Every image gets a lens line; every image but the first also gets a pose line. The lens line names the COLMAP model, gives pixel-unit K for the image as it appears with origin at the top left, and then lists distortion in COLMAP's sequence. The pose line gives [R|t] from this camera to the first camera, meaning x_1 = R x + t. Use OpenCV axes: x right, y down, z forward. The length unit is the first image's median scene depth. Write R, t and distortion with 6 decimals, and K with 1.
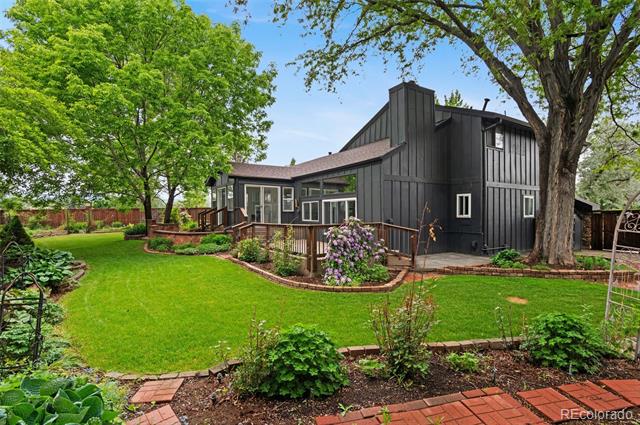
lens RADIAL K [[316.6, 0, 320.0], [0, 316.6, 212.5], [0, 0, 1]] dist [-0.016145, 0.000205]
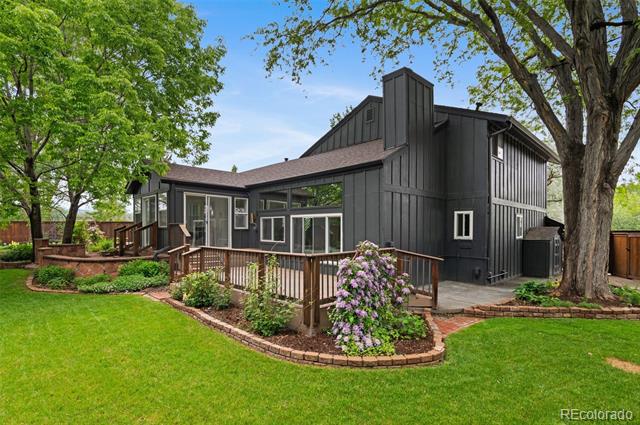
lens RADIAL K [[327.8, 0, 318.6], [0, 327.8, 231.0], [0, 0, 1]] dist [-0.018900, -0.000173]
pose [[0.980496, 0.008642, 0.196349, -0.087884], [-0.010673, 0.999900, 0.009286, -0.009227], [-0.196250, -0.011200, 0.980490, 0.209792]]
